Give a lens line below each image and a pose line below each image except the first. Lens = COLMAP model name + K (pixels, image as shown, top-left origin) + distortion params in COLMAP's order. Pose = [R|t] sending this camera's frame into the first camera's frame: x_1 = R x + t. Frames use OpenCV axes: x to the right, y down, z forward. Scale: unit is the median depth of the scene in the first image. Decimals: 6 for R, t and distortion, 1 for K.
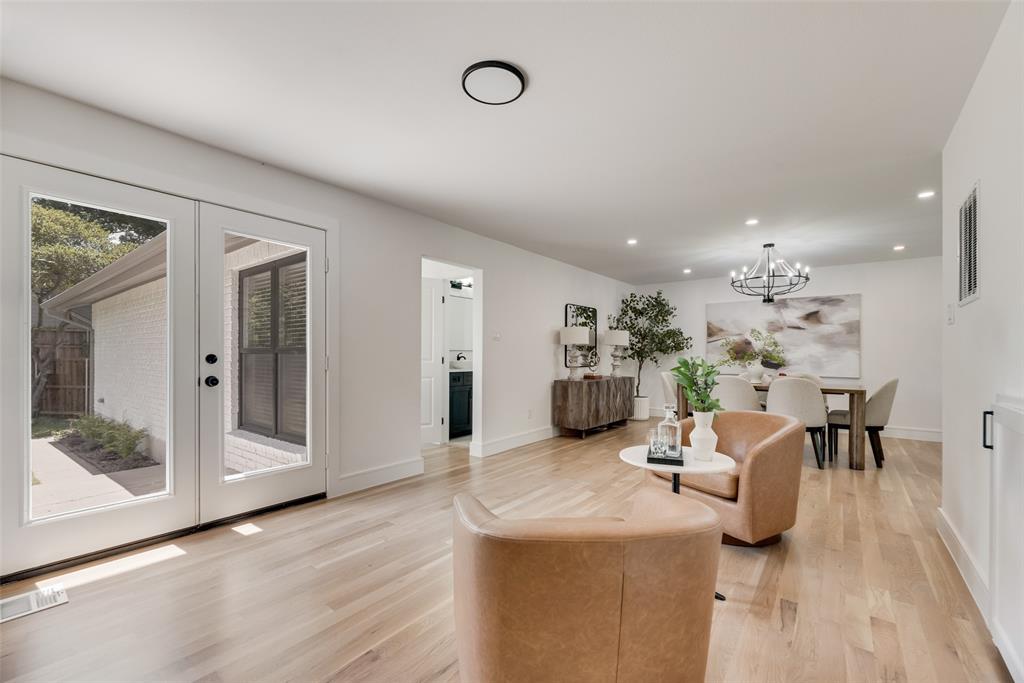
lens RADIAL K [[413.0, 0, 517.7], [0, 413.0, 357.0], [0, 0, 1]] dist [-0.001010, 0.001089]
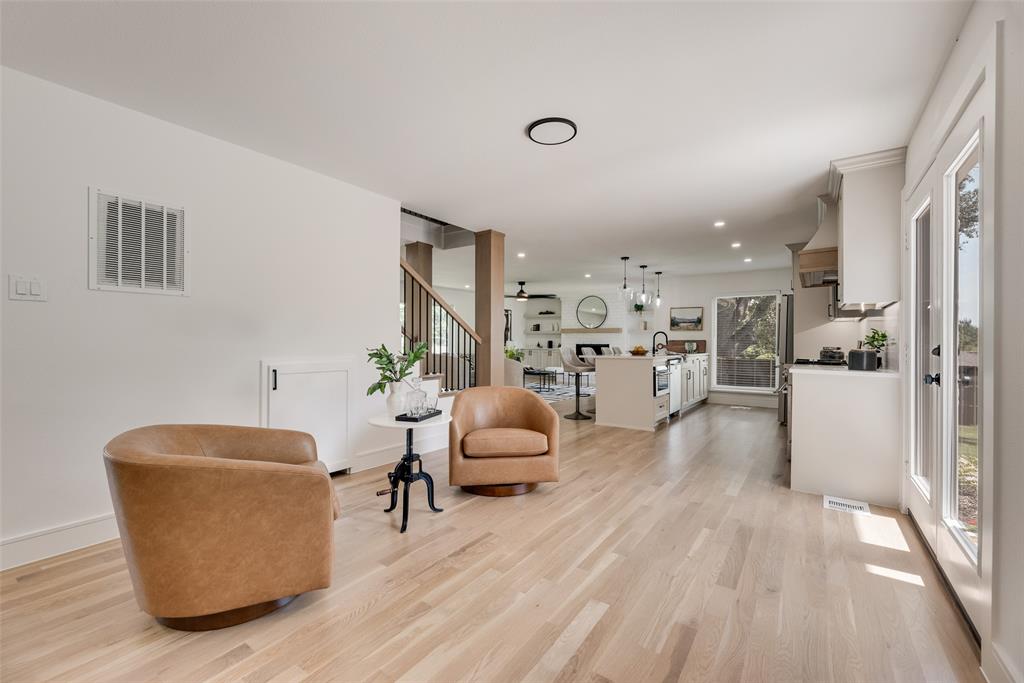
lens RADIAL K [[413.0, 0, 510.2], [0, 413.0, 343.3], [0, 0, 1]] dist [-0.001010, 0.001089]
pose [[-0.999511, -0.010365, -0.029502, 0.034657], [-0.010568, 0.999922, 0.006730, -0.002290], [0.029430, 0.007039, -0.999542, 0.743879]]
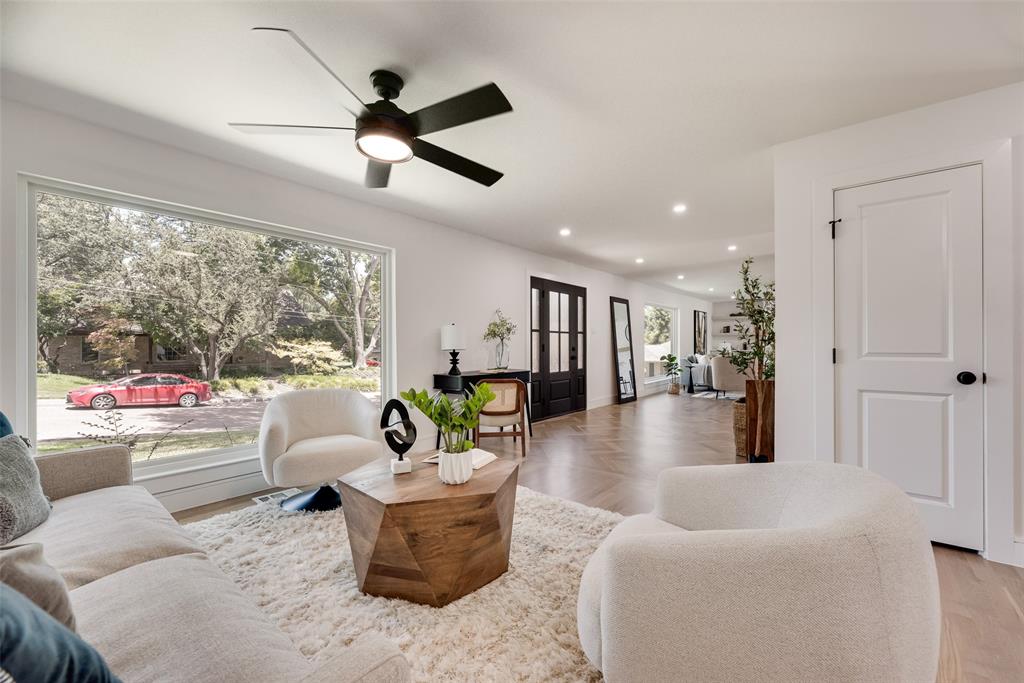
lens RADIAL K [[413.0, 0, 516.1], [0, 413.0, 345.6], [0, 0, 1]] dist [-0.001010, 0.001089]
pose [[-0.999817, -0.000462, 0.019145, 0.888020], [-0.000347, 0.999982, 0.006031, -0.000202], [-0.019147, 0.006023, -0.999799, 0.760740]]
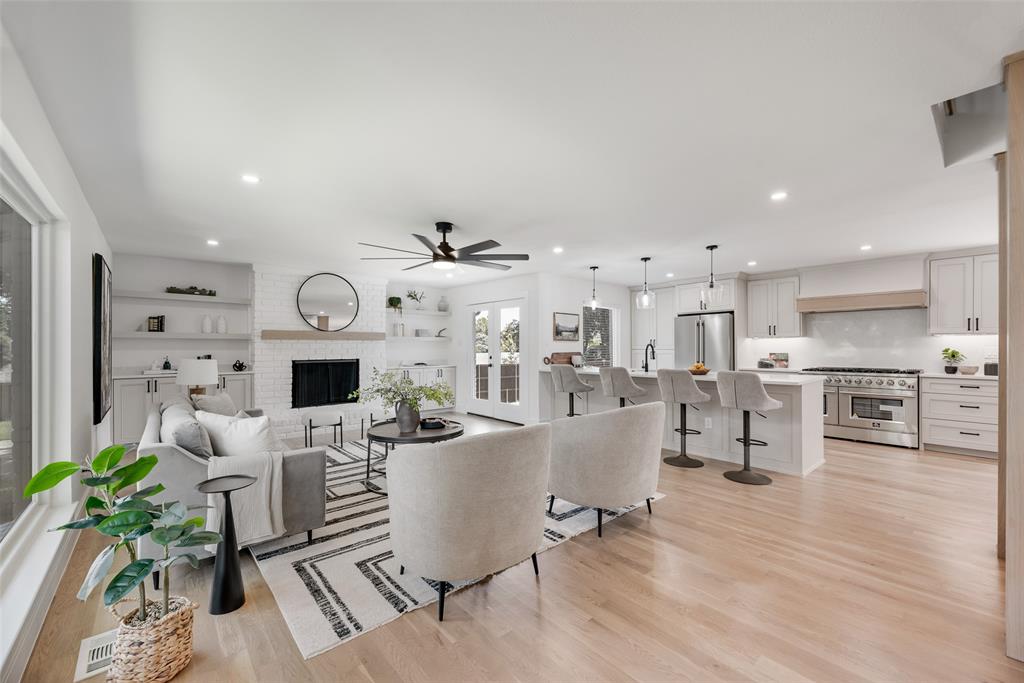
lens RADIAL K [[413.0, 0, 513.2], [0, 413.0, 344.4], [0, 0, 1]] dist [-0.001010, 0.001089]
pose [[-0.193553, -0.009941, -0.981039, 0.550476], [-0.002251, 0.999951, -0.009688, -0.020222], [0.981087, 0.000333, -0.193566, -0.492858]]
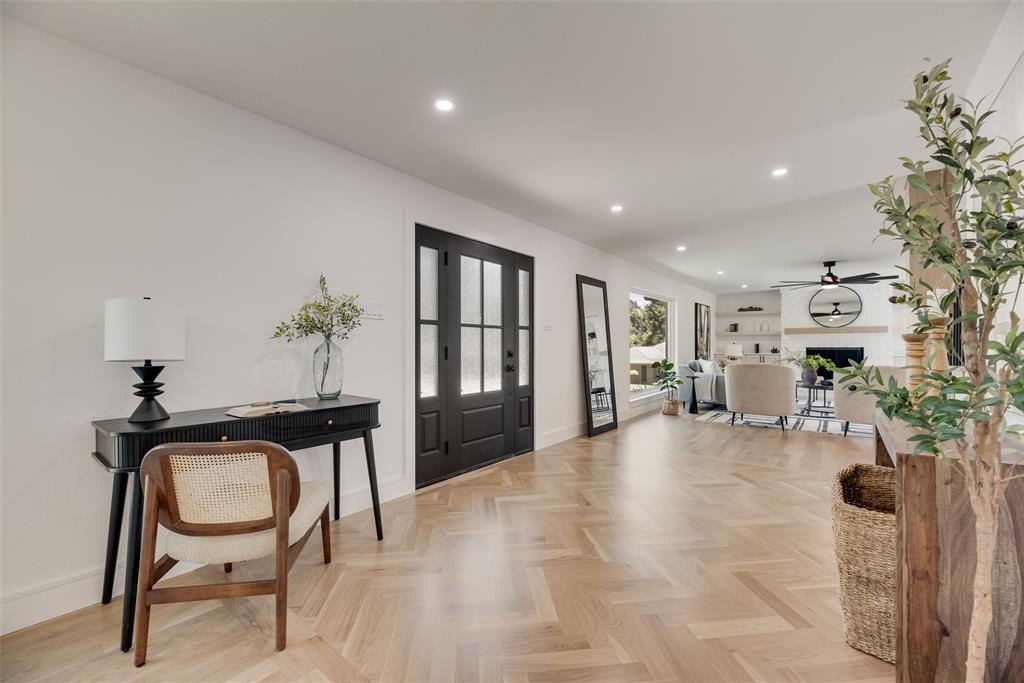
lens RADIAL K [[413.0, 0, 516.6], [0, 413.0, 347.7], [0, 0, 1]] dist [-0.001010, 0.001089]
pose [[-0.999993, 0.000192, 0.003808, 0.743021], [0.000219, 0.999974, 0.007200, 0.000024], [-0.003806, 0.007201, -0.999967, 0.333417]]
